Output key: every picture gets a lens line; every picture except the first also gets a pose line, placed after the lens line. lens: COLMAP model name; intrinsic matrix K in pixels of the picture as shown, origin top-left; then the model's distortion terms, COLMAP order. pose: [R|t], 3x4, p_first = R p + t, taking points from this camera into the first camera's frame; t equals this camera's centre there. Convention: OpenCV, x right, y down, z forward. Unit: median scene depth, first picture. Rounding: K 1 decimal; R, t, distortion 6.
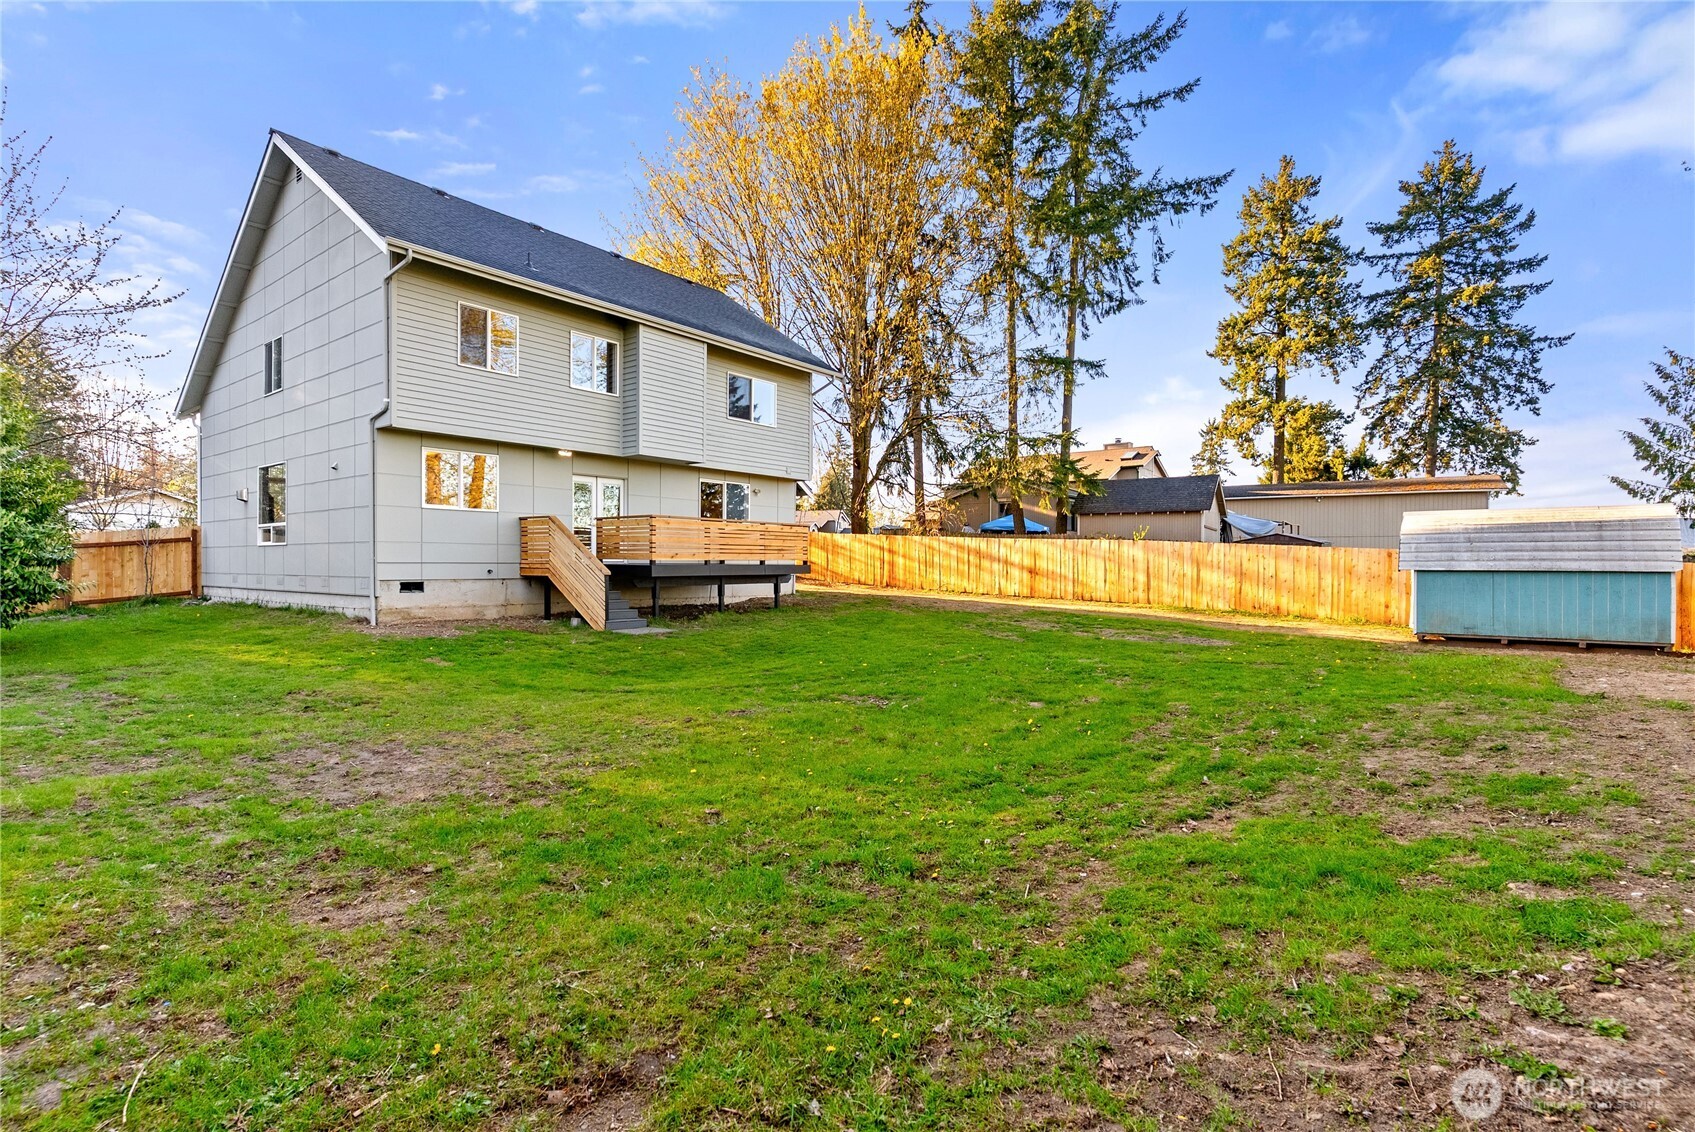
lens RADIAL K [[794.3, 0, 844.5], [0, 794.3, 567.4], [0, 0, 1]] dist [0.000775, 0.000090]
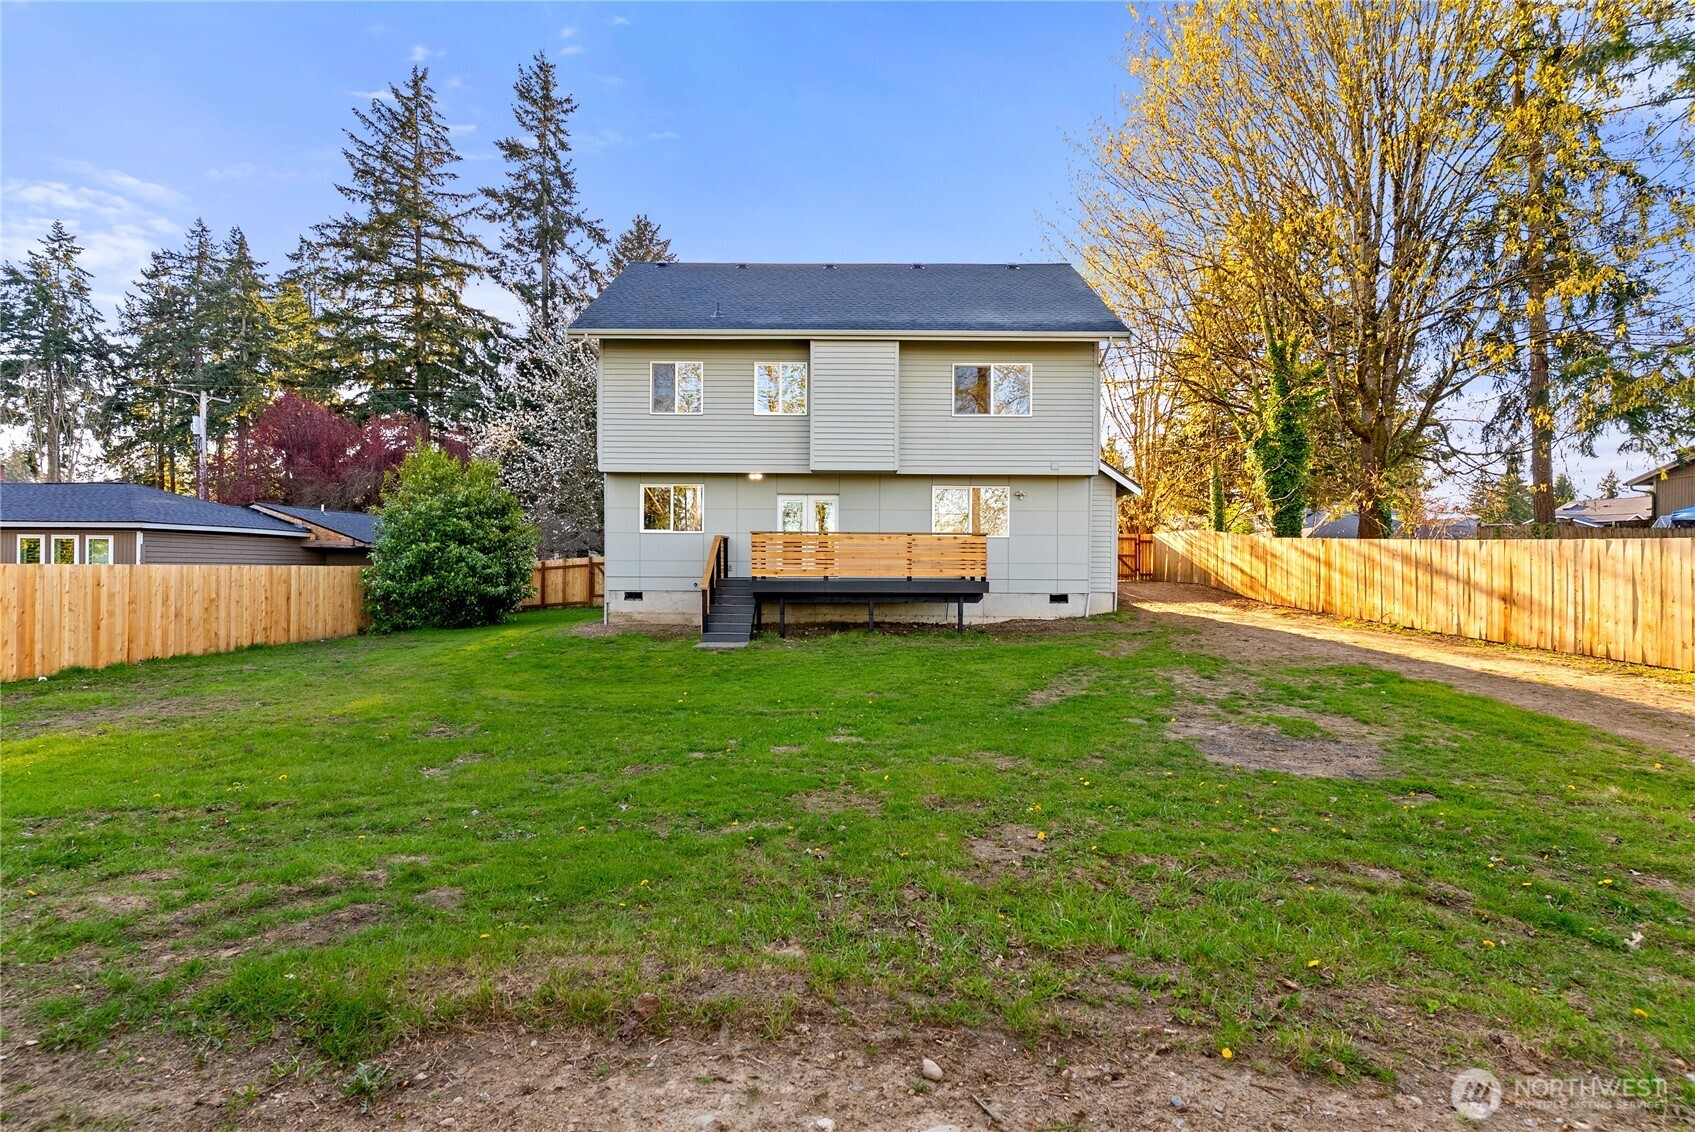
lens RADIAL K [[821.1, 0, 853.0], [0, 821.1, 562.7], [0, 0, 1]] dist [0.002612, 0.000763]
pose [[0.621471, -0.003420, -0.783430, 0.446702], [-0.010731, 0.999860, -0.012877, -0.009516], [0.783364, 0.016410, 0.621347, 0.299983]]
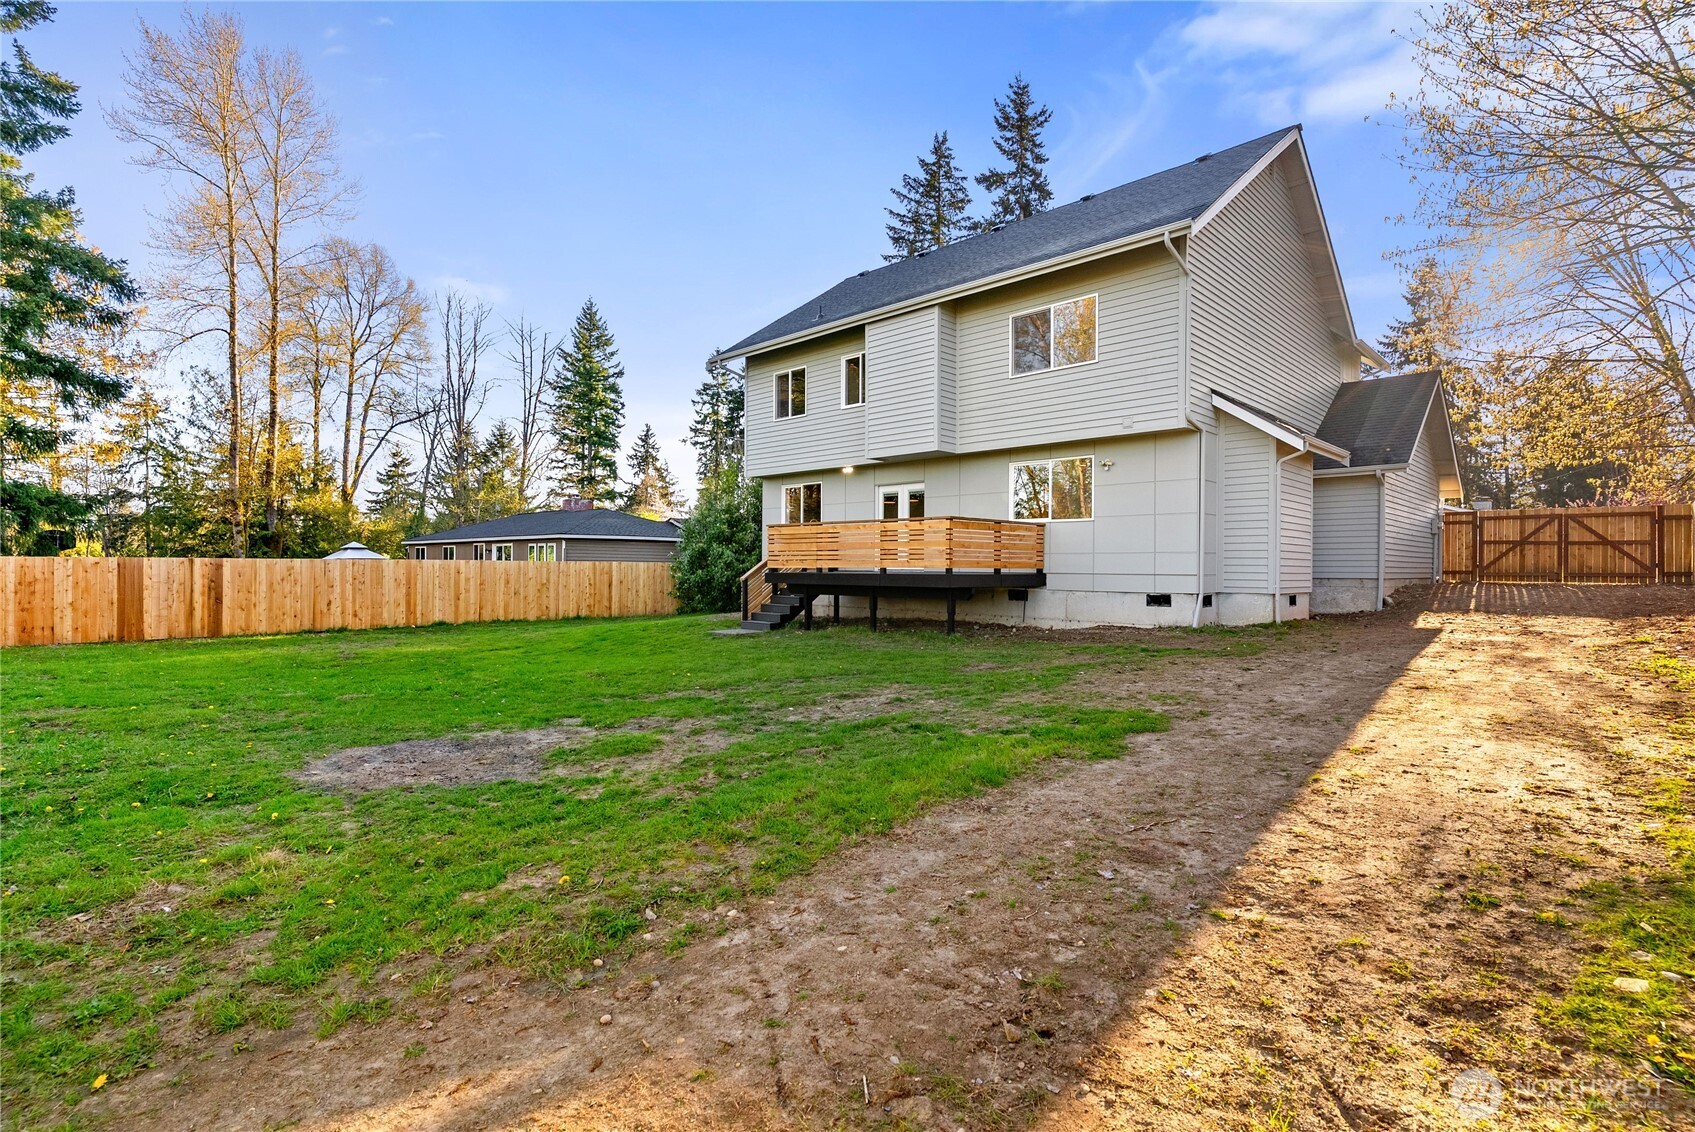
lens RADIAL K [[821.1, 0, 855.5], [0, 821.1, 566.4], [0, 0, 1]] dist [0.002612, 0.000763]
pose [[-0.111158, -0.003443, -0.993797, 0.562385], [-0.013129, 0.999912, -0.001996, -0.006924], [0.993716, 0.012825, -0.111194, 0.835143]]
